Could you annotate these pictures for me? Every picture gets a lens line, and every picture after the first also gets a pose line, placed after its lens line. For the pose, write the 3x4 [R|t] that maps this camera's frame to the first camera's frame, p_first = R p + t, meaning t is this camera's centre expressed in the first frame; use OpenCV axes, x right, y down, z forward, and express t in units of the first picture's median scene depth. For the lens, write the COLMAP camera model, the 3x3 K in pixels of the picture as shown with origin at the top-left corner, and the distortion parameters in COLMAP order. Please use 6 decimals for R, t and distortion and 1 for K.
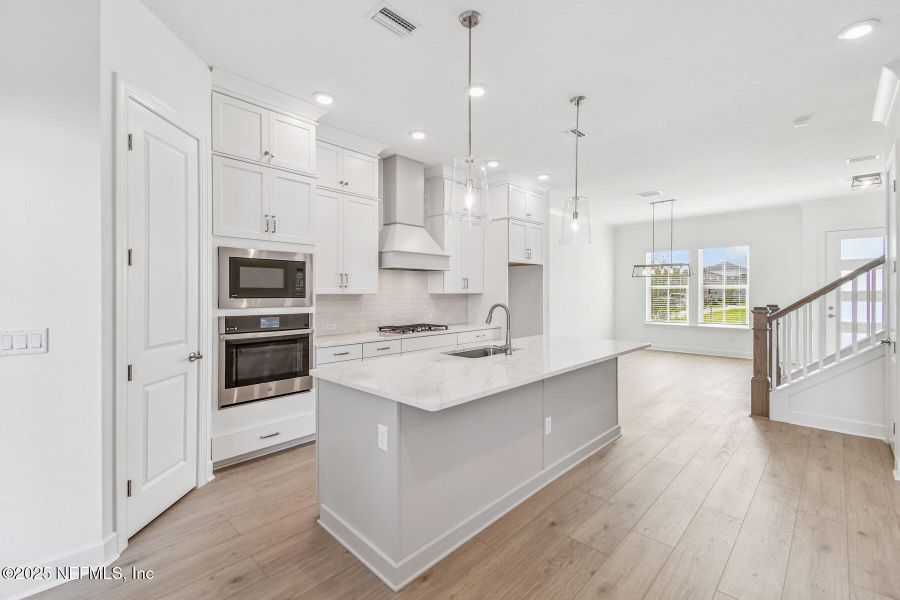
lens RADIAL K [[391.3, 0, 446.1], [0, 391.3, 292.7], [0, 0, 1]] dist [0.029262, -0.011729]
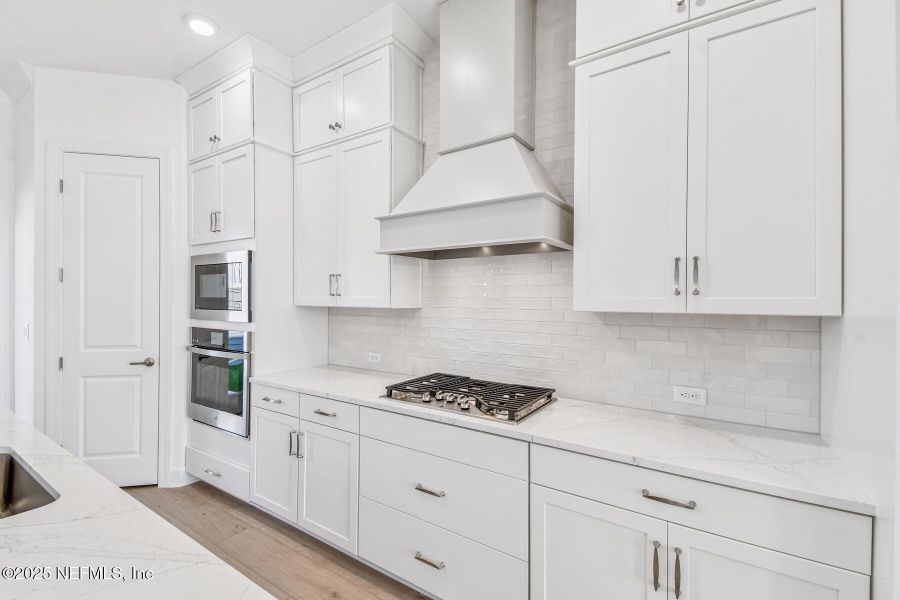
lens RADIAL K [[393.2, 0, 444.2], [0, 393.2, 301.2], [0, 0, 1]] dist [0.012868, -0.000325]
pose [[0.181833, 0.003371, -0.983324, 0.445088], [-0.006481, 0.999977, 0.002229, -0.008788], [0.983308, 0.005967, 0.181851, 1.252981]]
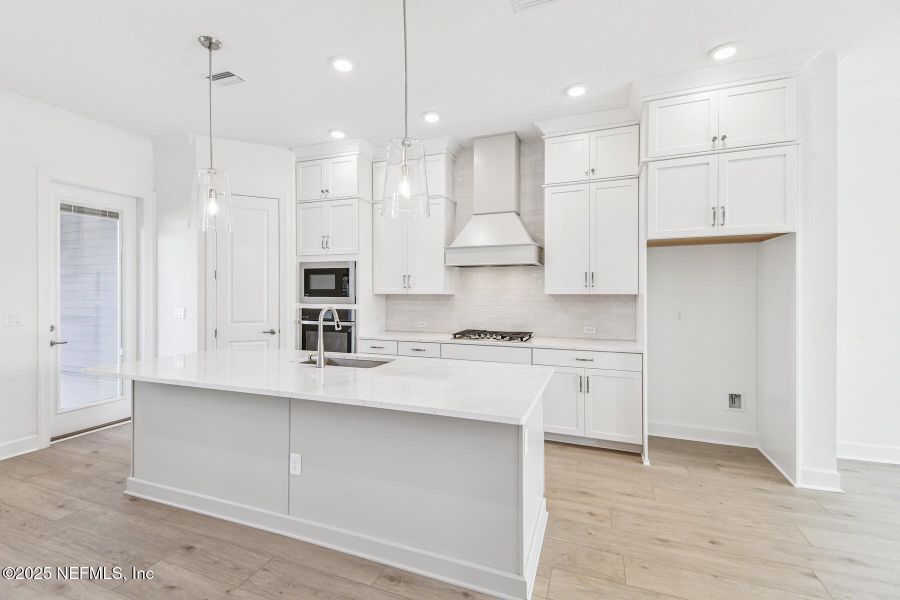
lens RADIAL K [[391.3, 0, 446.1], [0, 391.3, 292.7], [0, 0, 1]] dist [0.029262, -0.011729]
pose [[0.393379, 0.002770, -0.919372, 0.909920], [-0.000092, 0.999996, 0.002973, -0.004081], [0.919376, -0.001085, 0.393378, 0.801944]]
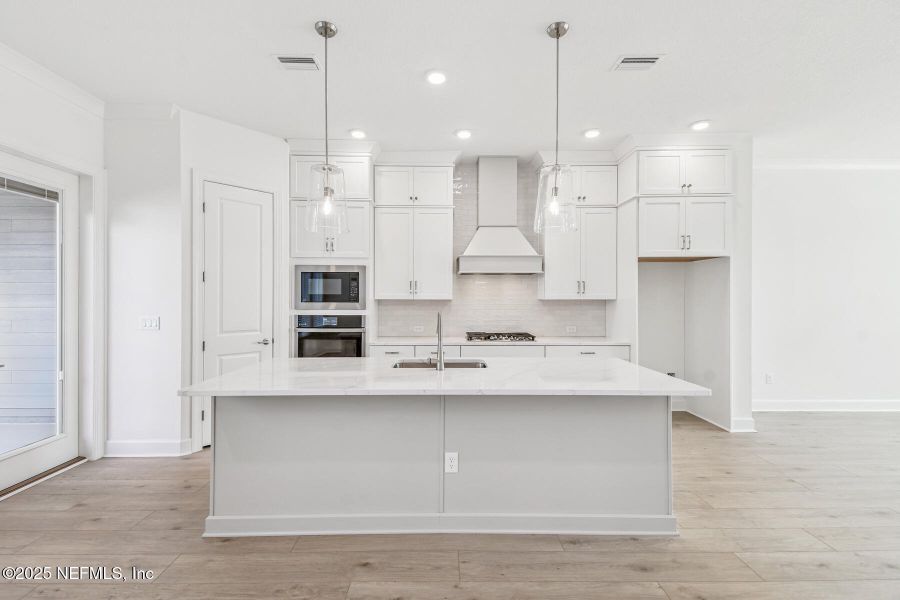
lens RADIAL K [[393.0, 0, 443.8], [0, 393.0, 297.0], [0, 0, 1]] dist [0.020808, -0.000747]
pose [[0.701496, 0.000037, -0.712673, 0.687368], [-0.001633, 0.999997, -0.001556, -0.002187], [0.712671, 0.002255, 0.701495, 0.344909]]
